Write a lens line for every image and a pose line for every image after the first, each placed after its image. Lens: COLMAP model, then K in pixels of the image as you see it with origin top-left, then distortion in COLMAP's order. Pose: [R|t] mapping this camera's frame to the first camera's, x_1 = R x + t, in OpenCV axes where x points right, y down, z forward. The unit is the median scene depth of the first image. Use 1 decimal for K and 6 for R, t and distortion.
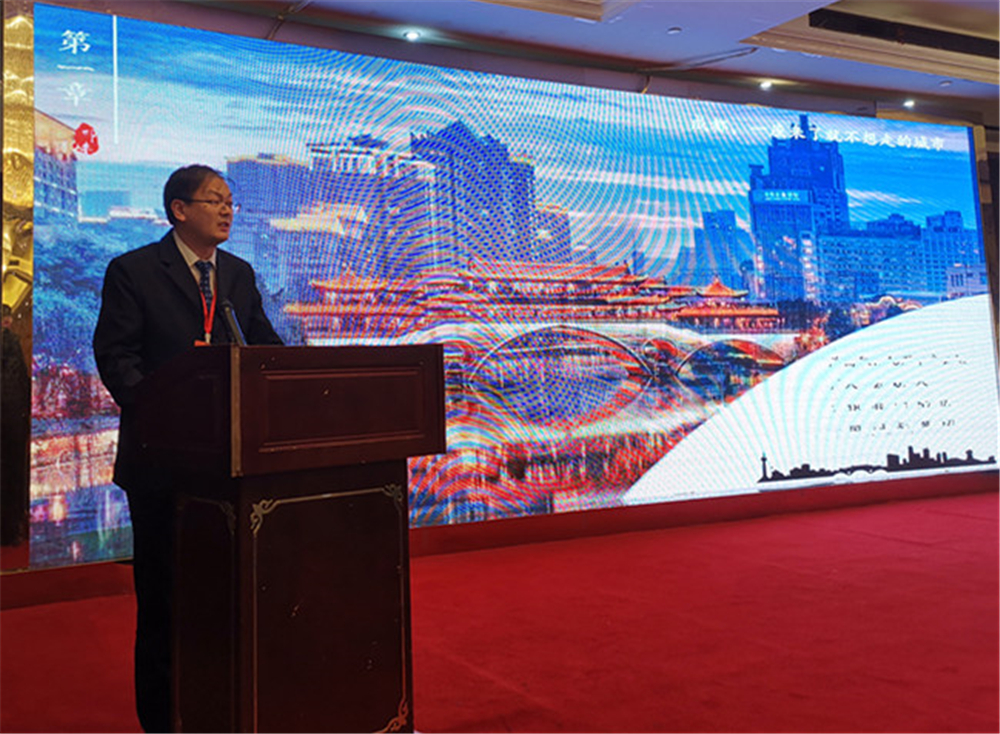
lens RADIAL K [[822.7, 0, 388.1], [0, 822.7, 237.7], [0, 0, 1]] dist [0.003192, 0.003615]
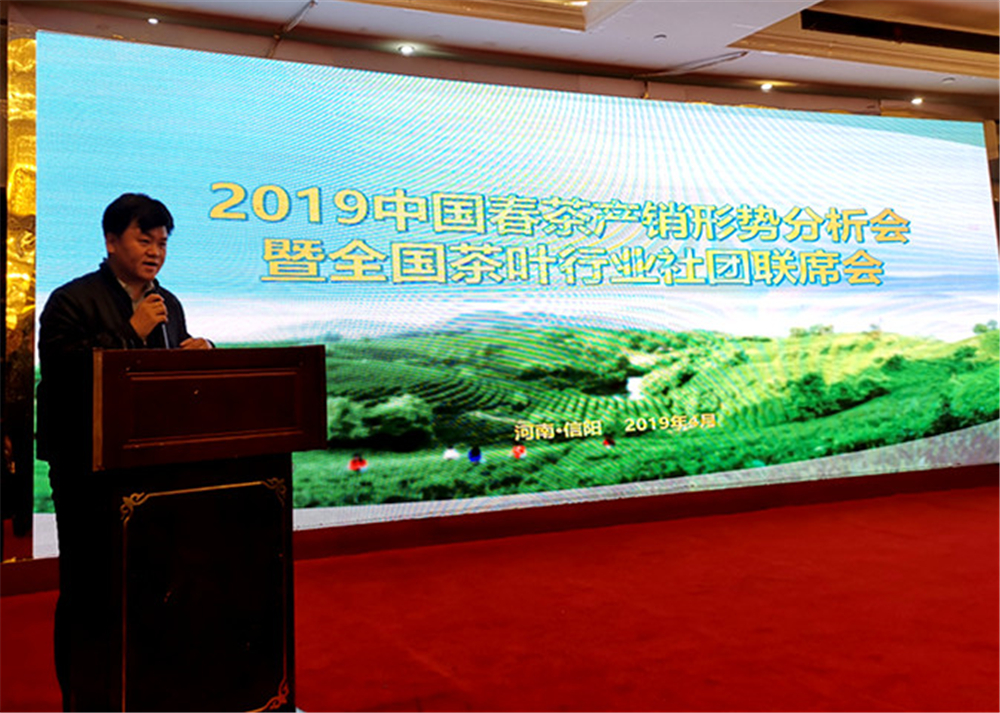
lens RADIAL K [[788.1, 0, 391.6], [0, 788.1, 243.7], [0, 0, 1]] dist [0.015175, -0.002395]
pose [[0.998811, -0.017011, -0.045691, 0.142353], [0.017091, 0.999853, 0.001362, -0.001720], [0.045662, -0.002141, 0.998955, -0.010327]]
